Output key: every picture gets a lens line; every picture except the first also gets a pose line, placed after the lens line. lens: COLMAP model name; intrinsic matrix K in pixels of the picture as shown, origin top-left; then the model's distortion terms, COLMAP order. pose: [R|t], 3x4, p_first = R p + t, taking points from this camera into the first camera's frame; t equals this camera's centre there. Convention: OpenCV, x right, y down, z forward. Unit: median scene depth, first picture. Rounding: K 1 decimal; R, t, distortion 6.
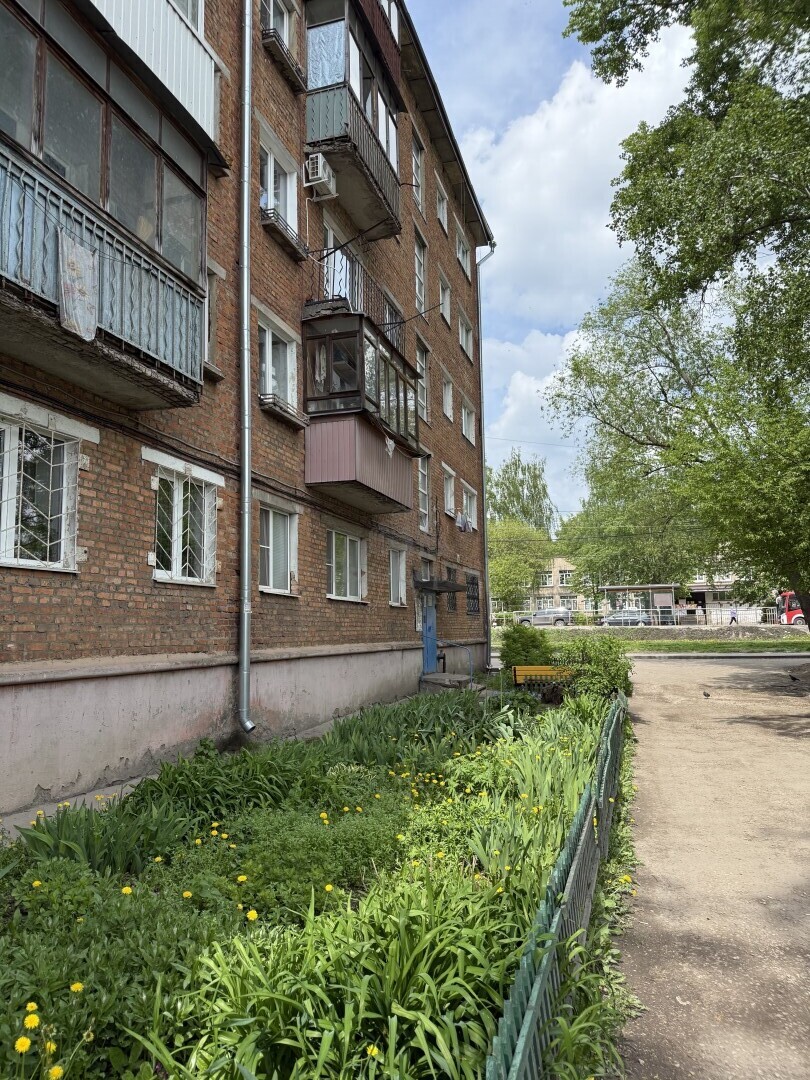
lens RADIAL K [[781.6, 0, 410.2], [0, 781.6, 555.3], [0, 0, 1]] dist [0.130202, -0.172961]
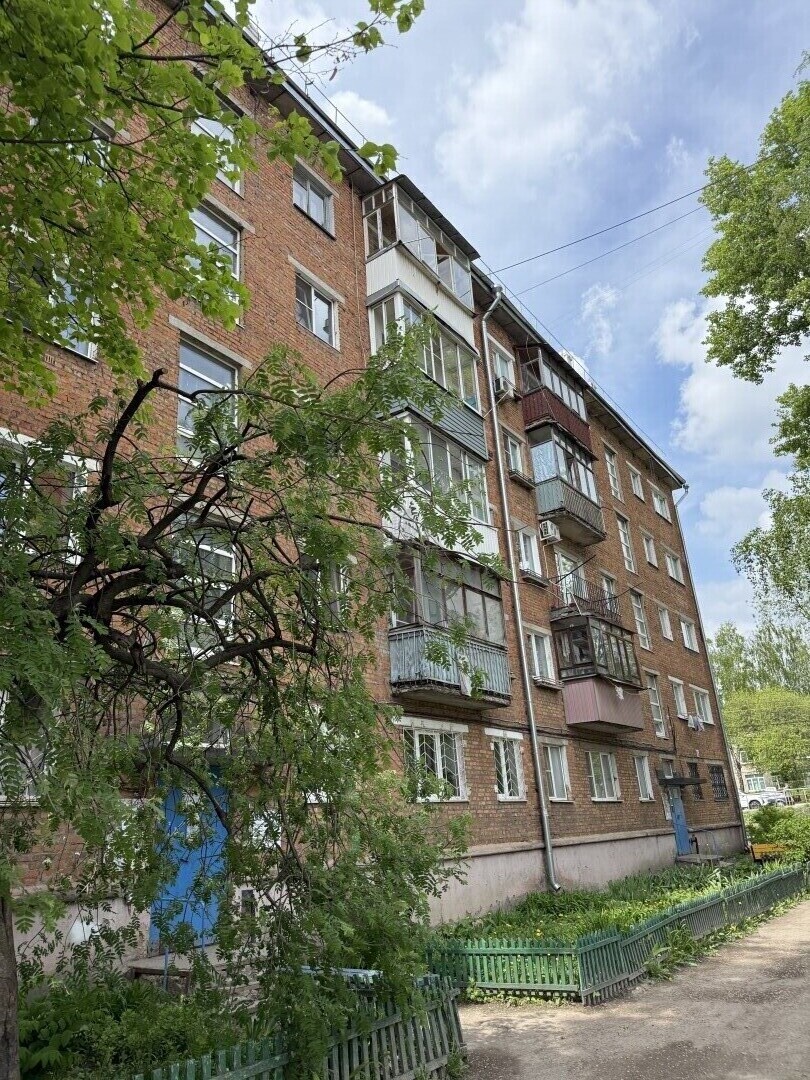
lens RADIAL K [[769.7, 0, 389.5], [0, 769.7, 535.9], [0, 0, 1]] dist [0.153756, -0.314966]
pose [[0.938888, -0.159240, -0.305175, 0.070285], [0.078091, 0.961982, -0.261710, -0.073797], [0.335248, 0.221885, 0.915629, -0.636590]]
